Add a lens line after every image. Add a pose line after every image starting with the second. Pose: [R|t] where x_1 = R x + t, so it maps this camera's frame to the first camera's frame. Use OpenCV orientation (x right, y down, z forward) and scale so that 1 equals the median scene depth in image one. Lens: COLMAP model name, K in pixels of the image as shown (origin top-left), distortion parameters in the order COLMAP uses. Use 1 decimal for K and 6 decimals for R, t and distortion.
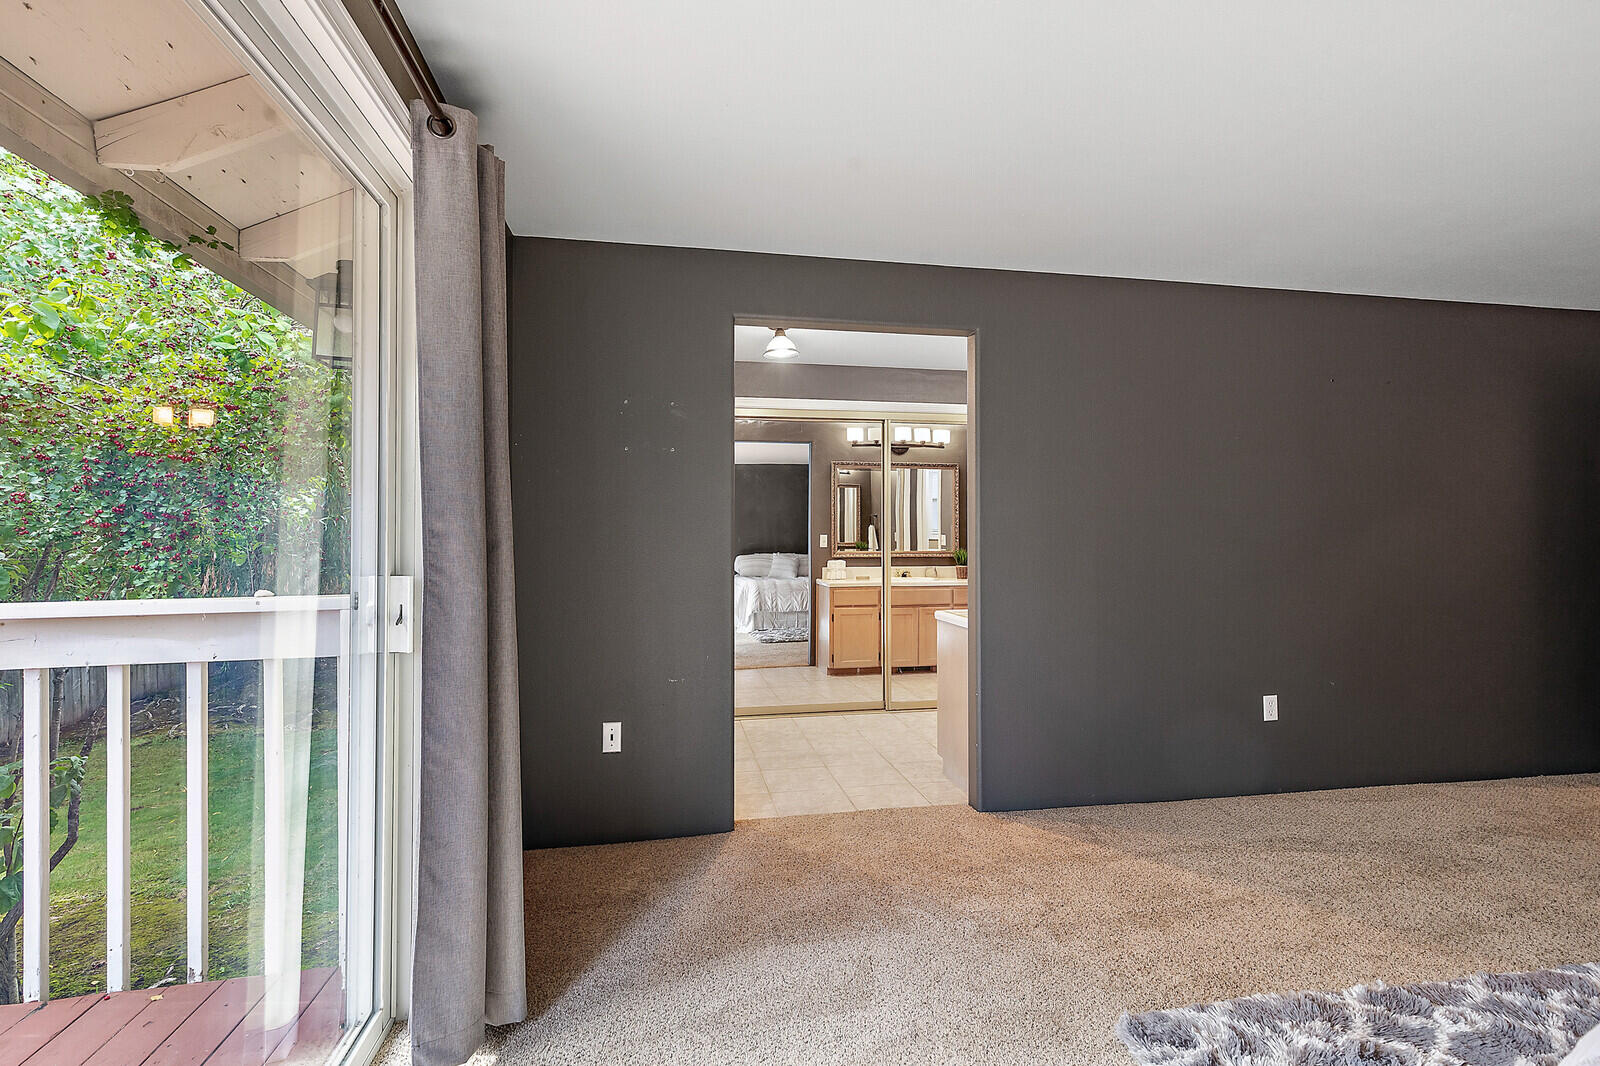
lens RADIAL K [[735.4, 0, 803.9], [0, 735.4, 525.4], [0, 0, 1]] dist [0.009346, -0.002055]
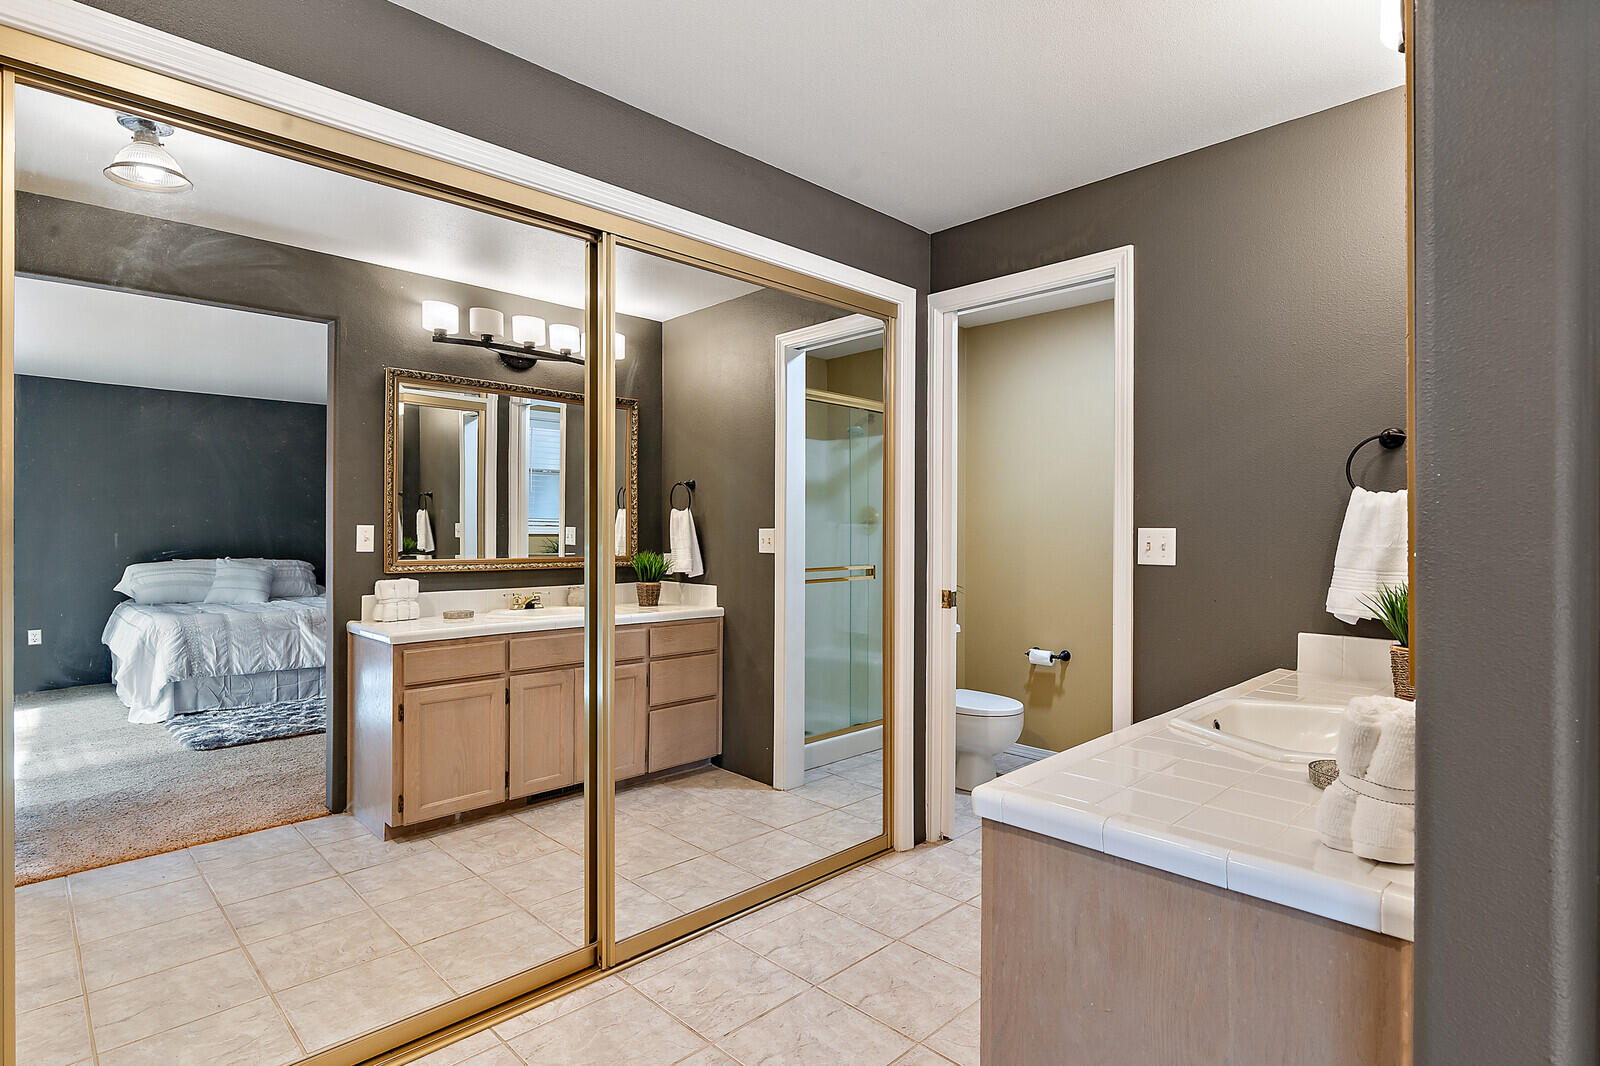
lens RADIAL K [[824.9, 0, 795.2], [0, 824.9, 539.2], [0, 0, 1]] dist [0.000149, 0.000639]
pose [[0.833455, -0.002547, 0.552582, -0.028140], [-0.014290, 0.999556, 0.026161, 0.003145], [-0.552403, -0.029700, 0.833048, 0.342109]]
